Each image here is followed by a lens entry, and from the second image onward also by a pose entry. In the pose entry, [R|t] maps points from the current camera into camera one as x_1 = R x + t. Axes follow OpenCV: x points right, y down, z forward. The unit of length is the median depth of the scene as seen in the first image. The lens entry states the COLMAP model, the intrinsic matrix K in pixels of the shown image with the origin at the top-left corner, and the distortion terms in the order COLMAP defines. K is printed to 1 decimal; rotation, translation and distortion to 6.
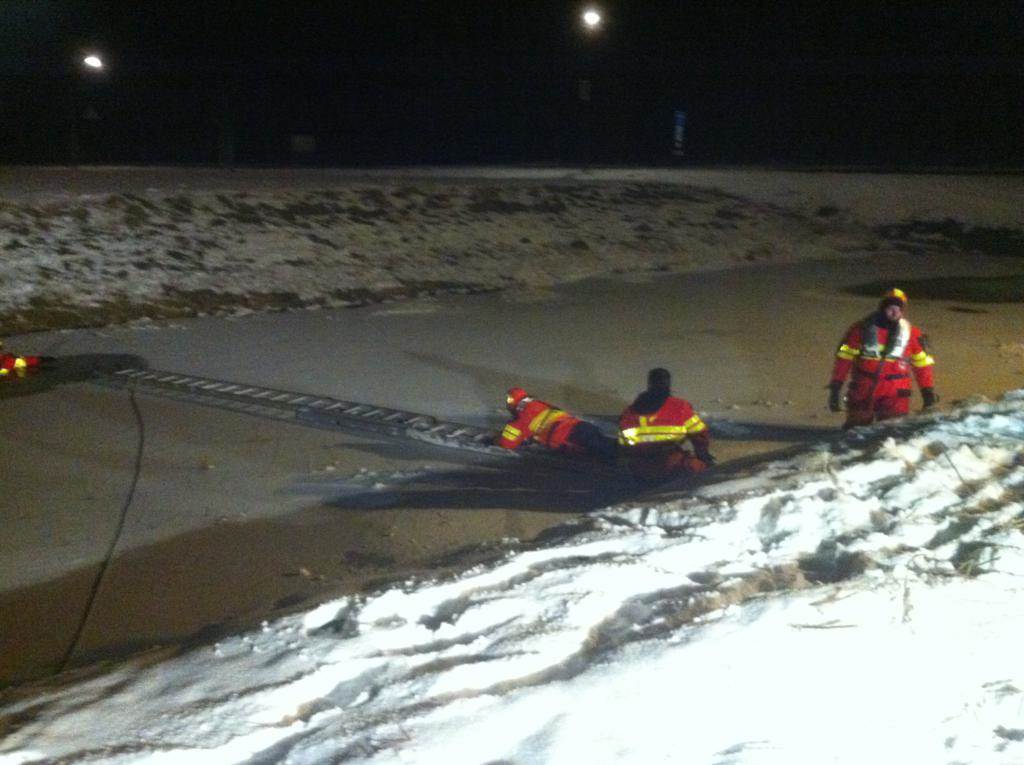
lens RADIAL K [[974.2, 0, 510.7], [0, 974.2, 385.6], [0, 0, 1]] dist [0.108949, -0.369400]
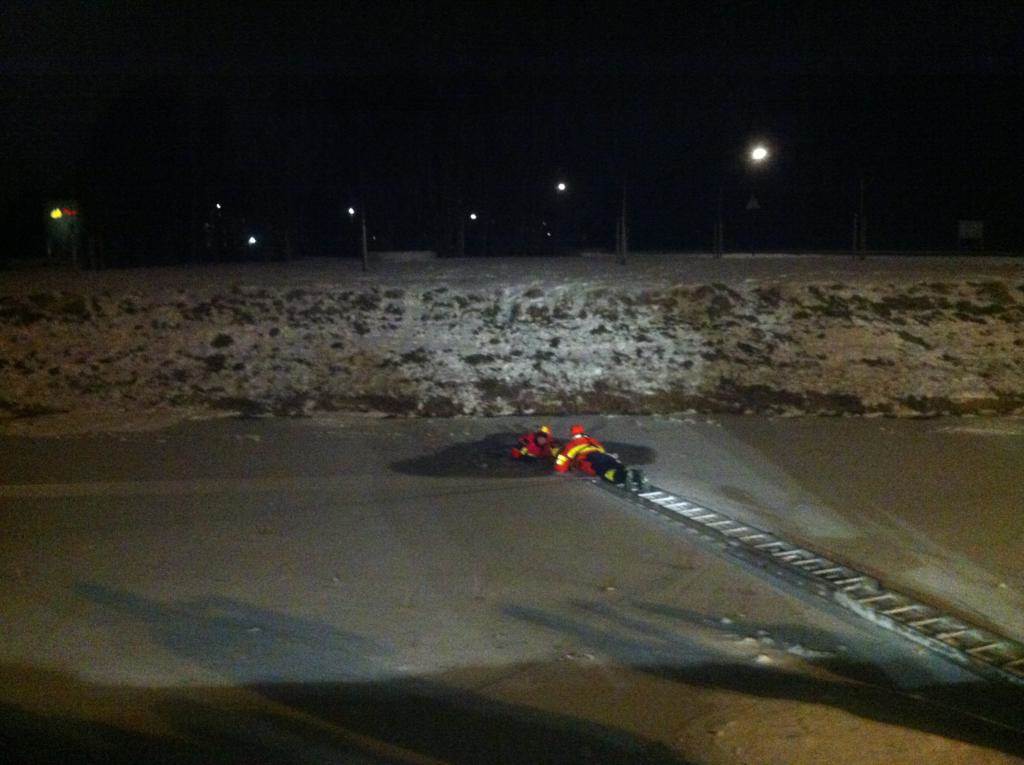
lens RADIAL K [[978.4, 0, 508.5], [0, 978.4, 372.9], [0, 0, 1]] dist [0.113394, -0.388176]
pose [[0.784911, 0.070589, -0.615575, 0.073504], [-0.129565, 0.990225, -0.051656, -0.024936], [0.605911, 0.120302, 0.786384, 0.082560]]
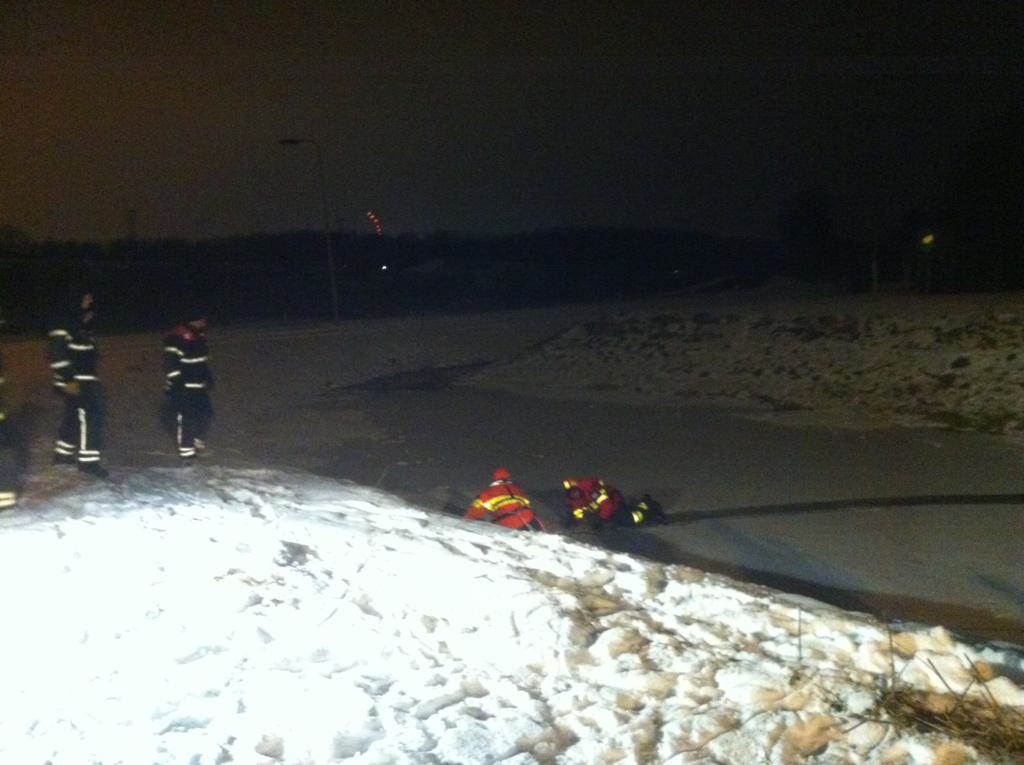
lens RADIAL K [[978.4, 0, 508.5], [0, 978.4, 372.9], [0, 0, 1]] dist [0.113394, -0.388176]
pose [[0.059619, 0.090311, -0.994127, 0.289338], [-0.207968, 0.975169, 0.076117, -0.038149], [0.976317, 0.202209, 0.076921, 0.112300]]
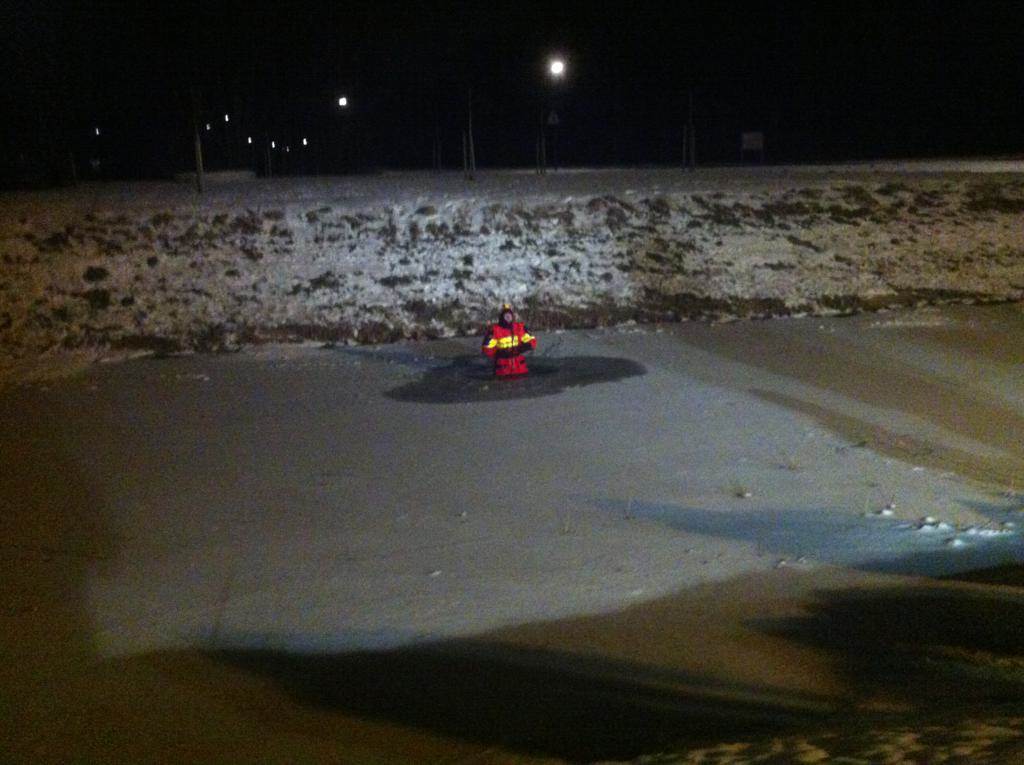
lens RADIAL K [[978.4, 0, 508.5], [0, 978.4, 372.9], [0, 0, 1]] dist [0.113394, -0.388176]
pose [[0.912574, 0.060724, -0.404378, -0.062162], [-0.064488, 0.997909, 0.004321, -0.009797], [0.403795, 0.022134, 0.914582, 0.026254]]
